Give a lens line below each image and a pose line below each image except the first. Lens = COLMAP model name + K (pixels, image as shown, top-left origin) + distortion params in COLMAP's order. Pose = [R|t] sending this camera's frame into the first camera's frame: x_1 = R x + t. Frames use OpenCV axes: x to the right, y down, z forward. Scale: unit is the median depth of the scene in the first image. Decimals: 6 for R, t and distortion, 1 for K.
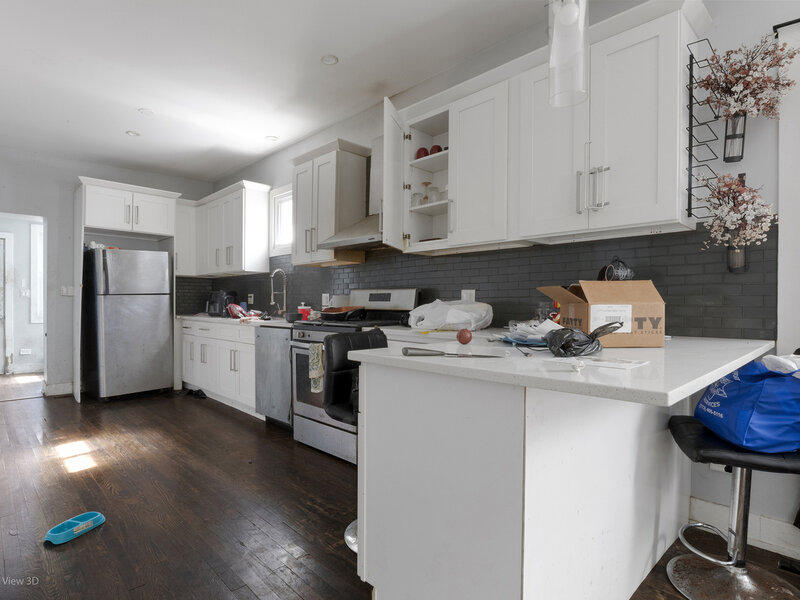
lens RADIAL K [[438.7, 0, 385.6], [0, 438.7, 303.8], [0, 0, 1]] dist [-0.014898, -0.000234]
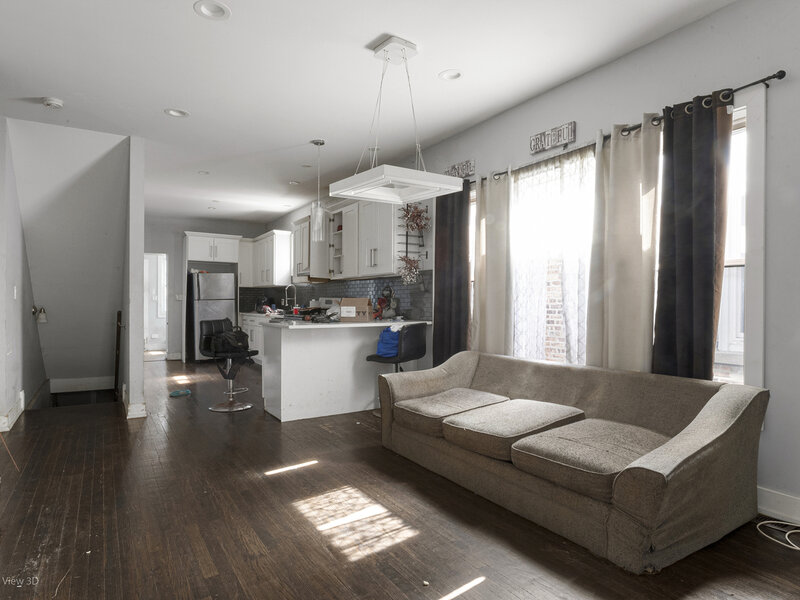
lens RADIAL K [[476.7, 0, 386.4], [0, 476.7, 302.9], [0, 0, 1]] dist [-0.018882, -0.000170]
pose [[0.975471, -0.000742, -0.220125, 0.464479], [0.000119, 0.999996, -0.002842, -0.004278], [0.220126, 0.002746, 0.975468, -0.625815]]
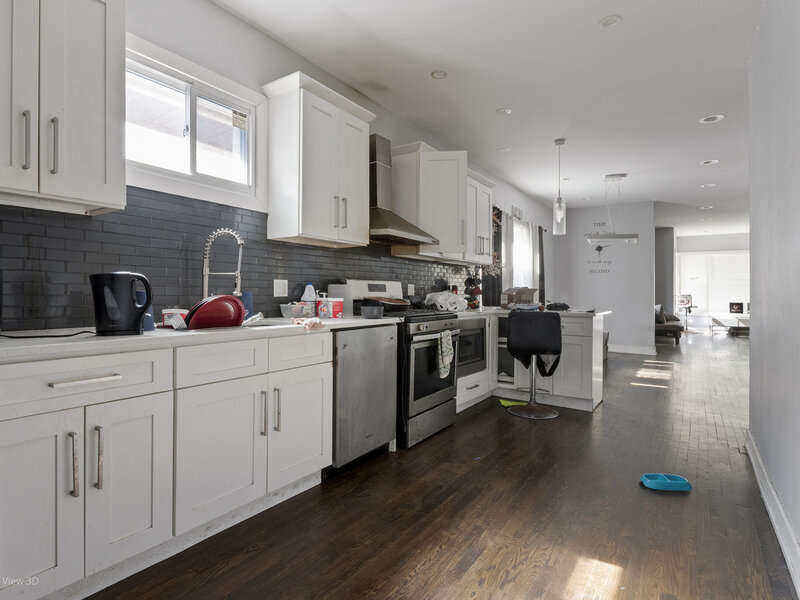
lens RADIAL K [[438.7, 0, 385.6], [0, 438.7, 303.8], [0, 0, 1]] dist [-0.014898, -0.000234]
pose [[-0.198979, -0.021706, 0.979763, -0.729937], [-0.012282, 0.999731, 0.019654, 0.001357], [-0.979927, -0.008123, -0.199192, 0.844789]]
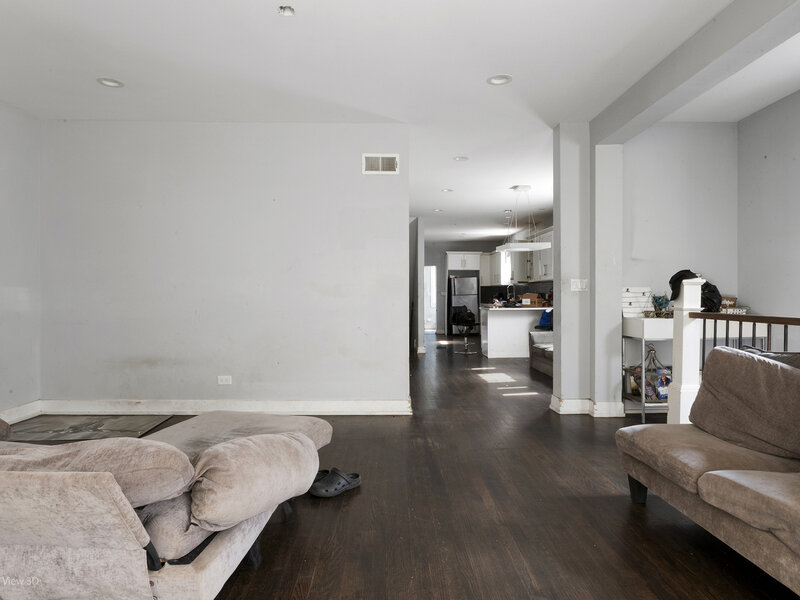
lens RADIAL K [[476.7, 0, 386.4], [0, 476.7, 302.9], [0, 0, 1]] dist [-0.018882, -0.000170]
pose [[0.721914, 0.002887, -0.691977, 1.029753], [0.005080, 0.999942, 0.009472, -0.004174], [0.691965, -0.010354, 0.721857, -1.336143]]
